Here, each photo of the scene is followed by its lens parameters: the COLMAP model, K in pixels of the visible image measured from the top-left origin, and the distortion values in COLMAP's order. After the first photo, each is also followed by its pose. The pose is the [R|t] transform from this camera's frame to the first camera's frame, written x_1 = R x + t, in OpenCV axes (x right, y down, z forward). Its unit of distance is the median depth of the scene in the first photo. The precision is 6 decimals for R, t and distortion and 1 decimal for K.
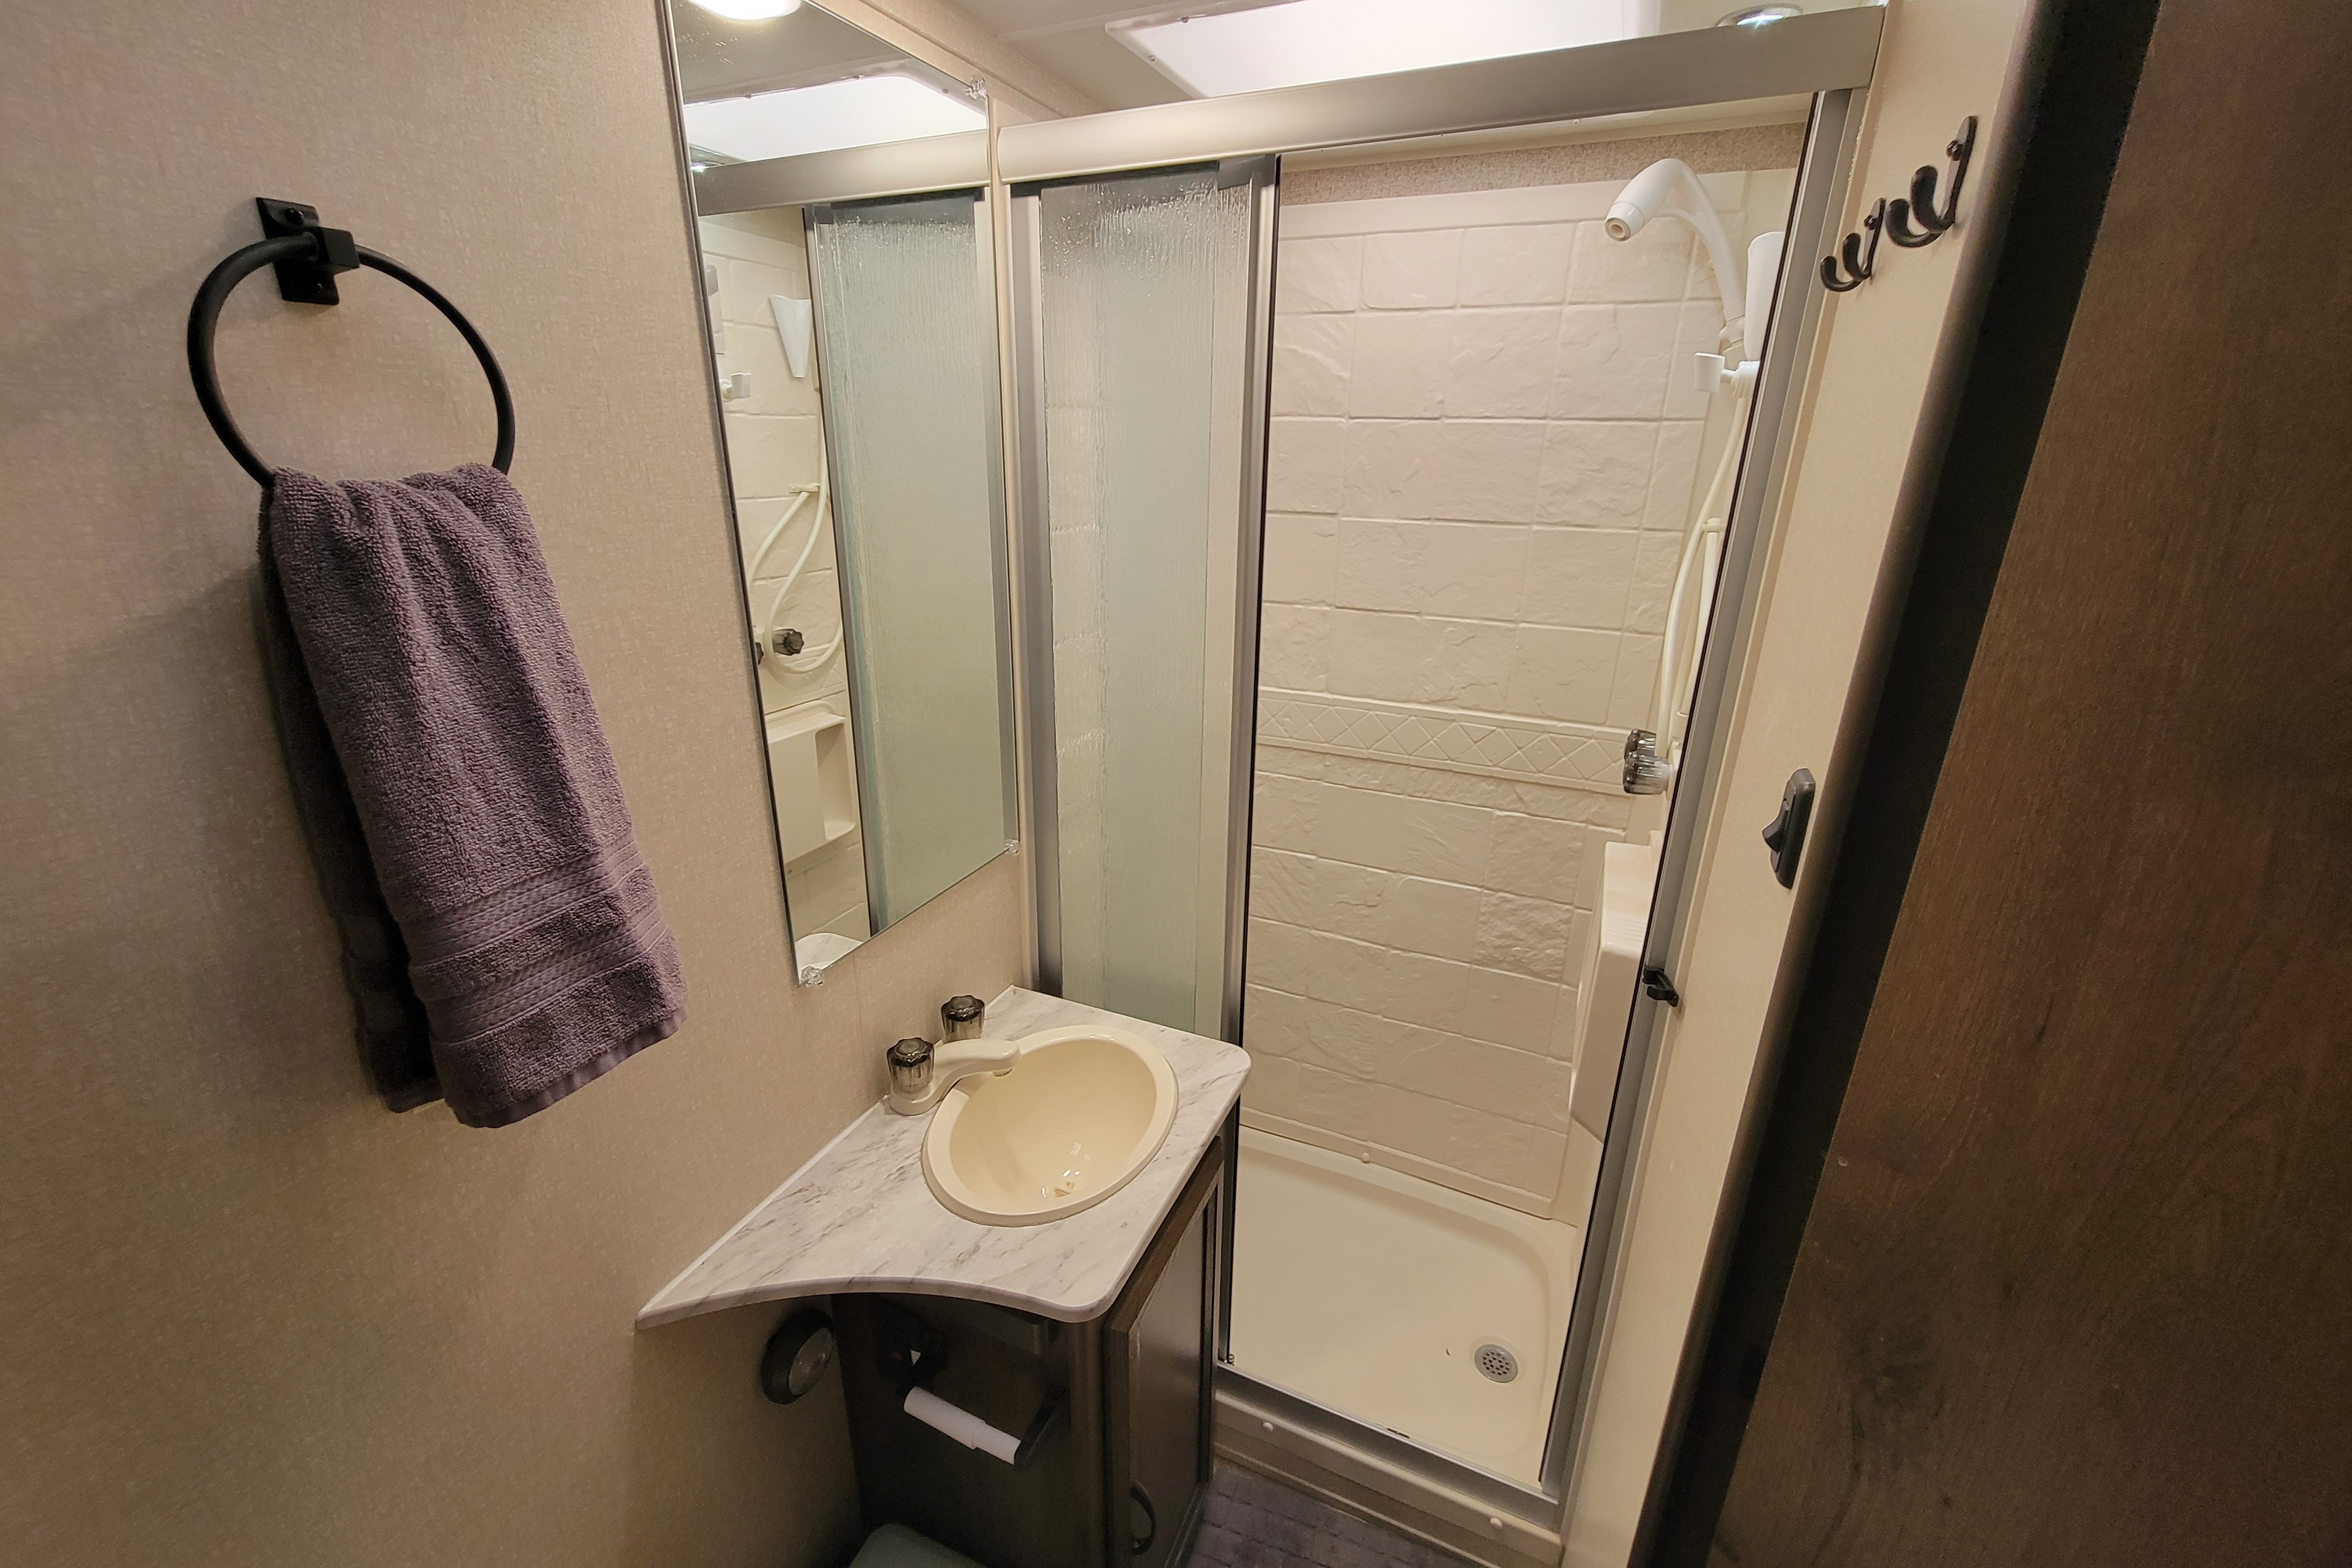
lens RADIAL K [[958.7, 0, 1159.4], [0, 958.7, 780.9], [0, 0, 1]] dist [0.003265, -0.002471]
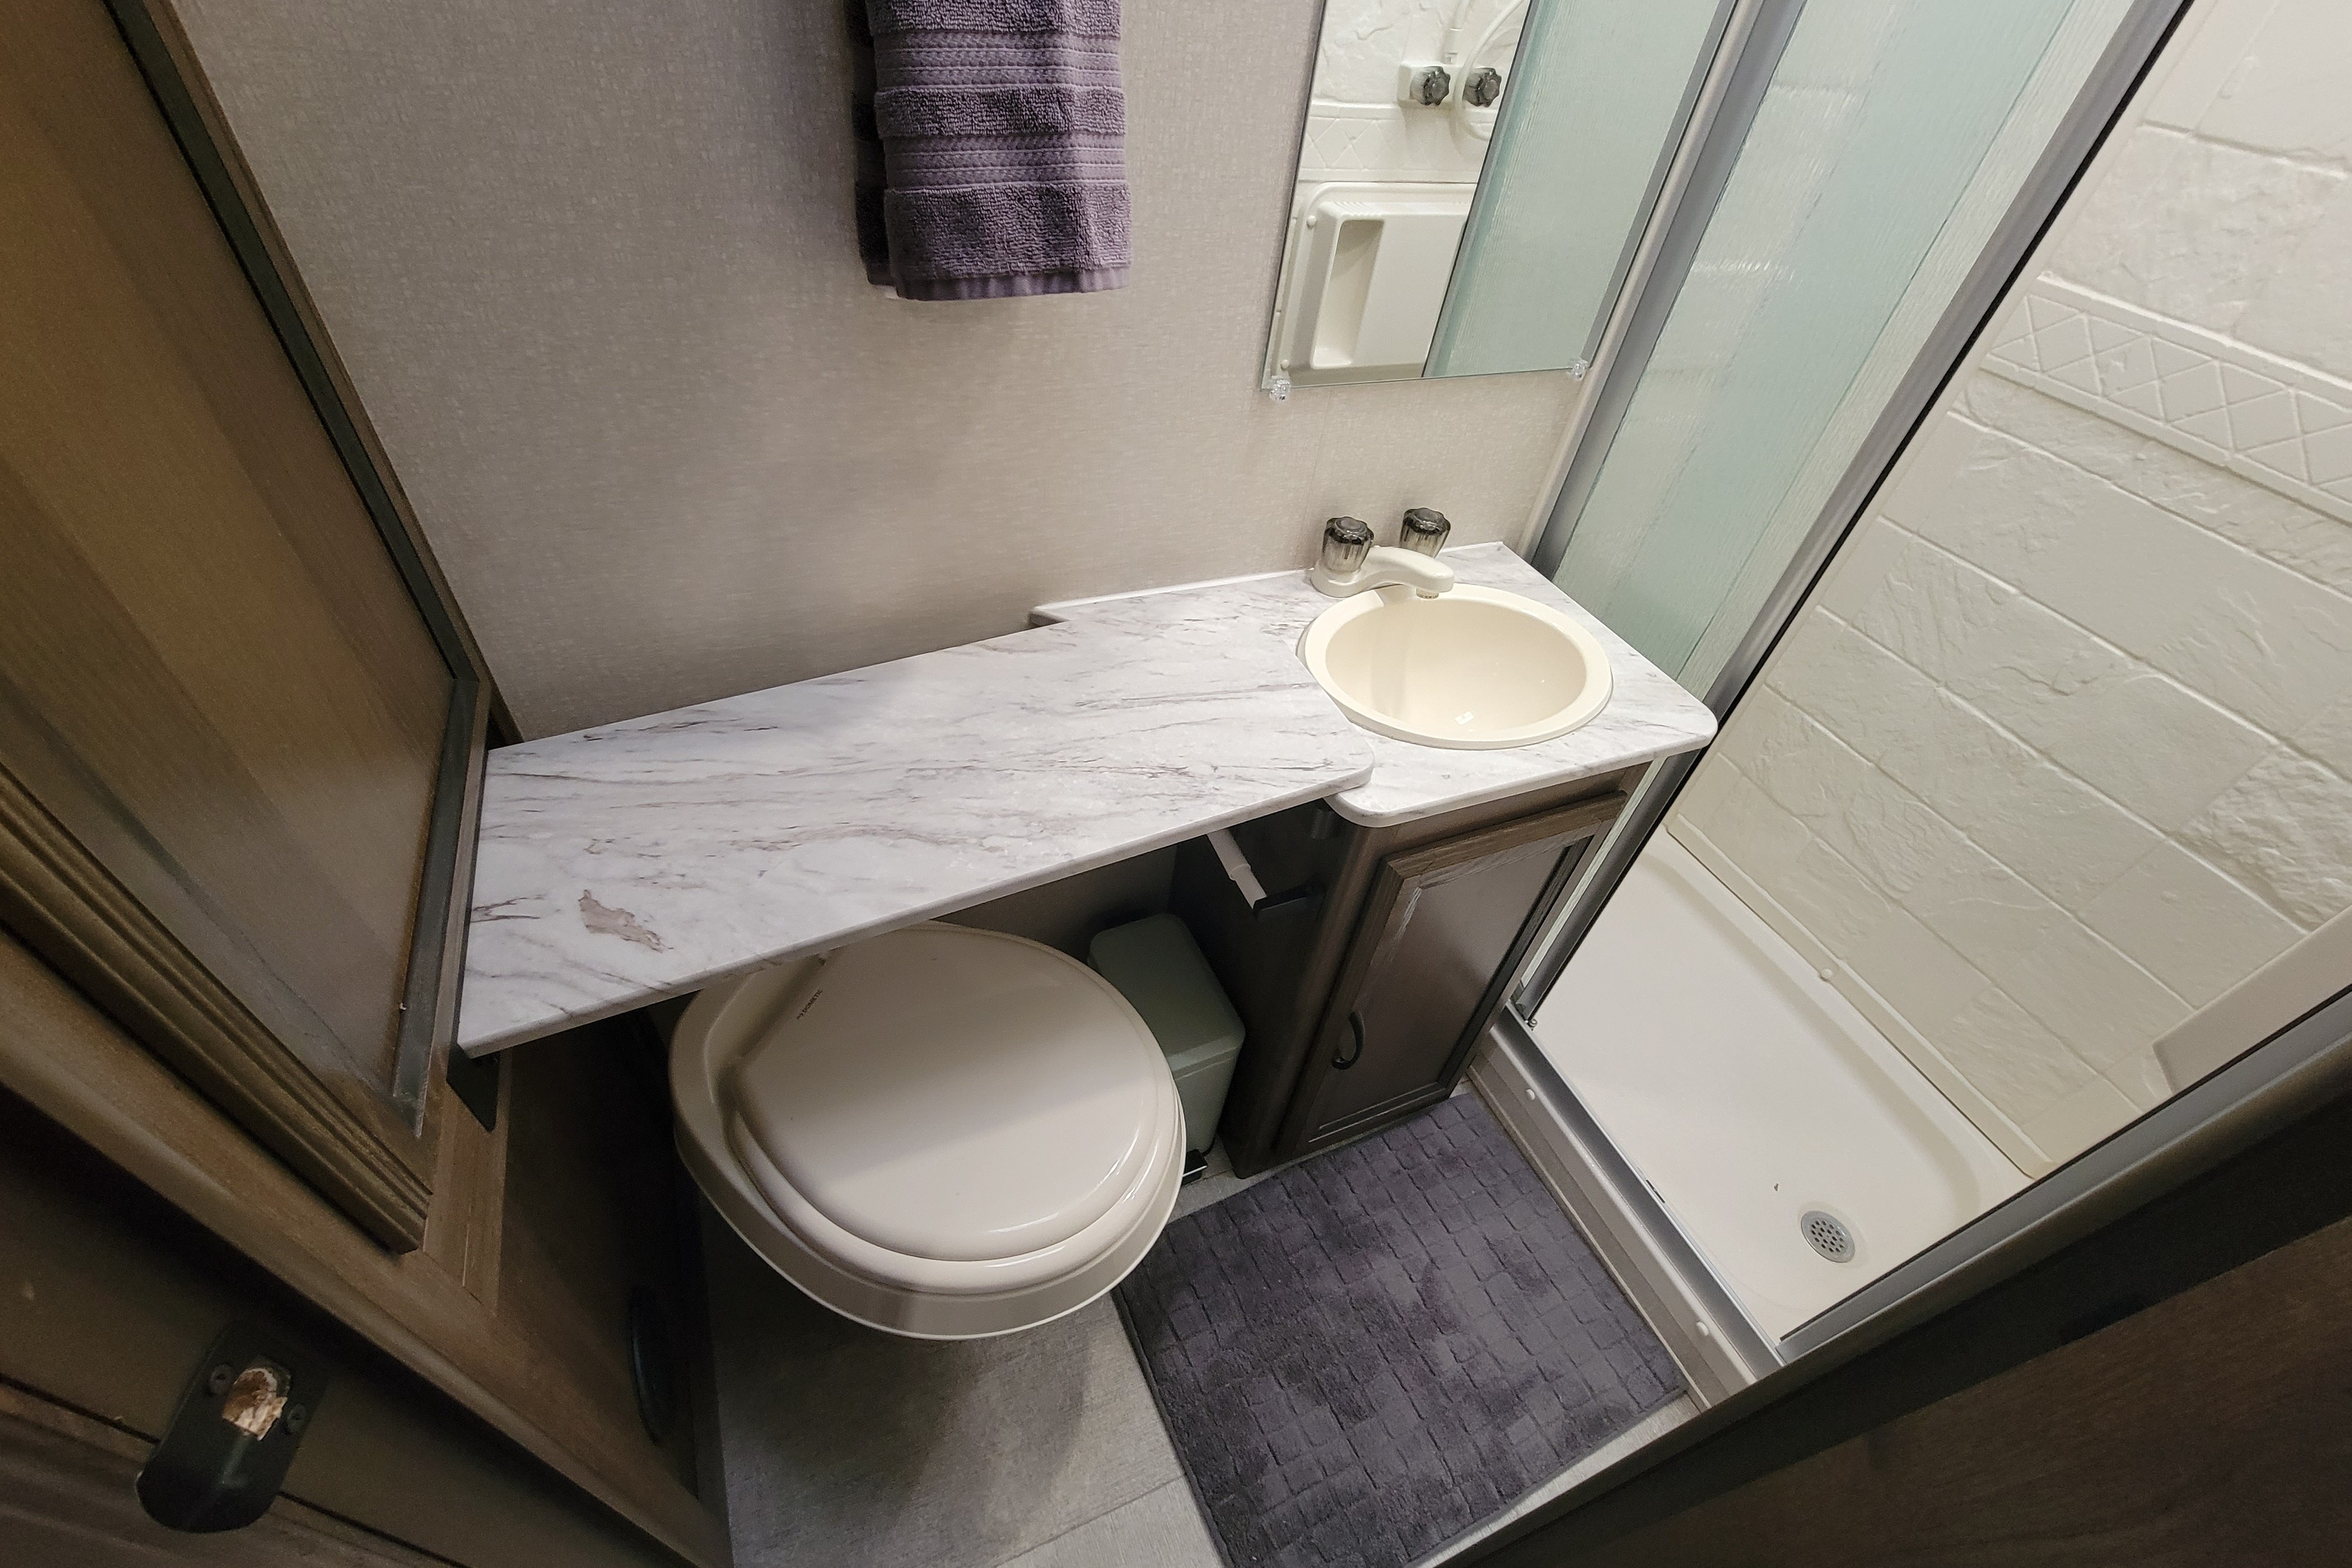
lens RADIAL K [[958.7, 0, 1159.4], [0, 958.7, 780.9], [0, 0, 1]] dist [0.003265, -0.002471]
pose [[0.734470, 0.509951, -0.447777, 0.140056], [-0.311217, 0.839439, 0.445519, 0.123863], [0.603074, -0.187864, 0.775248, 0.116165]]
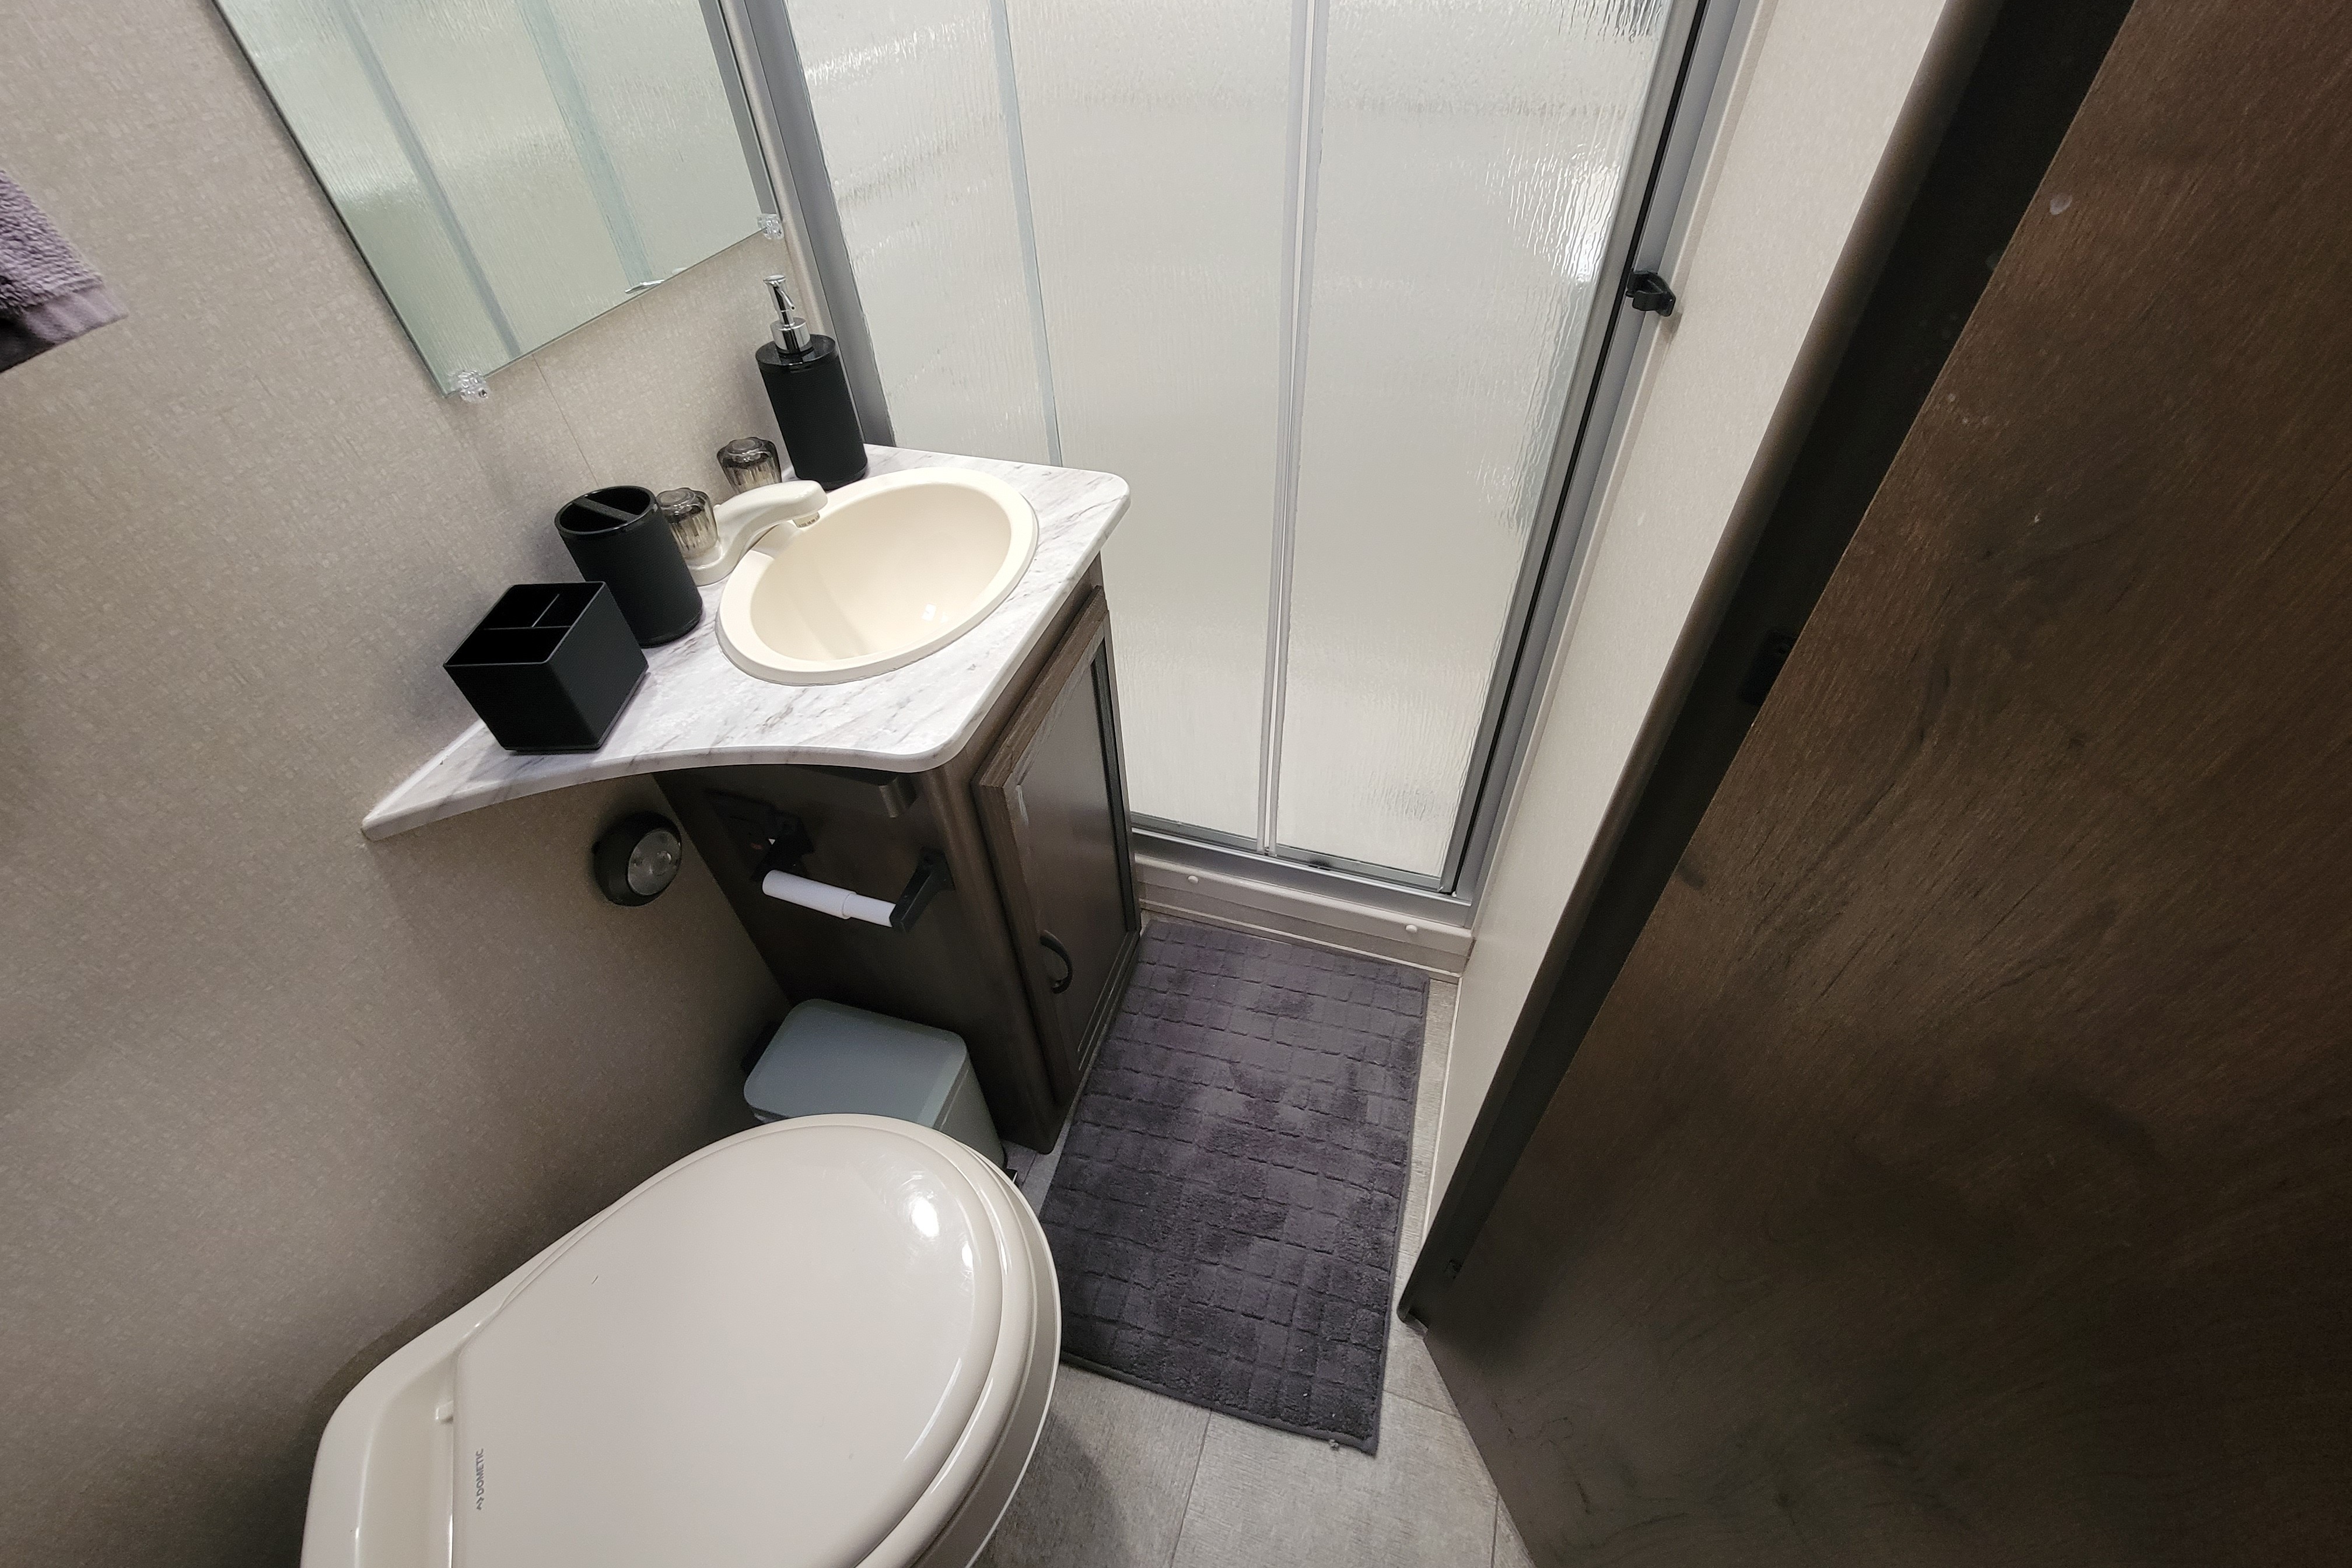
lens RADIAL K [[958.7, 0, 1159.4], [0, 958.7, 780.9], [0, 0, 1]] dist [0.003265, -0.002471]
pose [[0.992673, -0.114592, 0.038335, 0.064771], [0.086468, 0.895262, 0.437068, 0.171599], [-0.084404, -0.430551, 0.898611, 0.178300]]
